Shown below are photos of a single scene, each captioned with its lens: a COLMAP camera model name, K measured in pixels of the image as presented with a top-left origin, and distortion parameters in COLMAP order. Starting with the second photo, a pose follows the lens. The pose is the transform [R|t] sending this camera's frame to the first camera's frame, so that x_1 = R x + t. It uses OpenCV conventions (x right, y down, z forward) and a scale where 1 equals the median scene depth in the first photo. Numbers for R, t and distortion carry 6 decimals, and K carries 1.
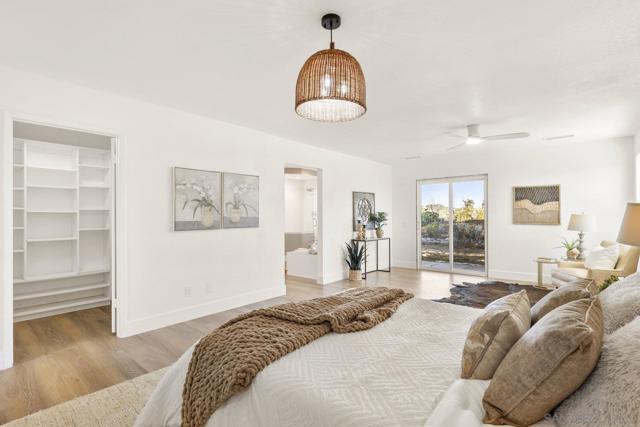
lens RADIAL K [[302.5, 0, 322.7], [0, 302.5, 216.2], [0, 0, 1]] dist [0.000366, 0.000382]
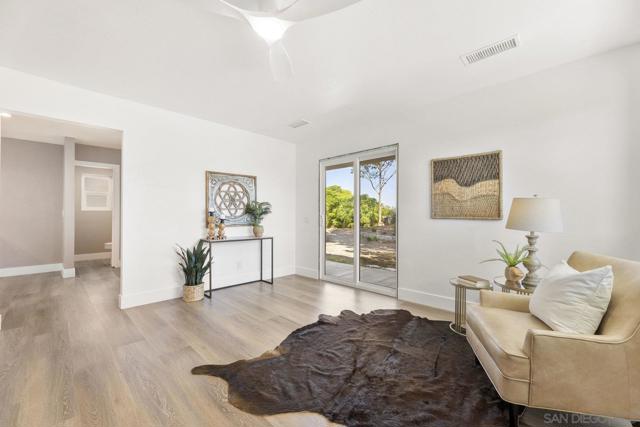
lens RADIAL K [[257.4, 0, 322.2], [0, 257.4, 214.9], [0, 0, 1]] dist [0.002273, 0.000355]
pose [[0.998891, 0.006912, -0.046571, 0.441213], [-0.006999, 0.999974, -0.001723, 0.021642], [0.046558, 0.002048, 0.998914, 0.464899]]
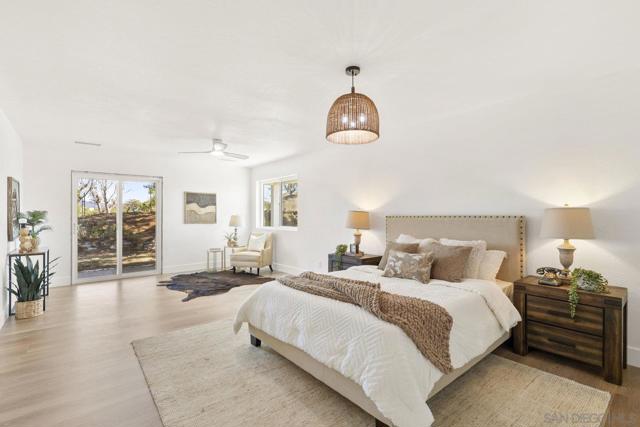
lens RADIAL K [[307.2, 0, 320.0], [0, 307.2, 213.5], [0, 0, 1]] dist [0.003077, 0.000316]
pose [[0.184493, 0.010432, 0.982778, -0.454889], [0.002601, 0.999935, -0.011103, 0.001898], [-0.982830, 0.004605, 0.184454, 0.276416]]
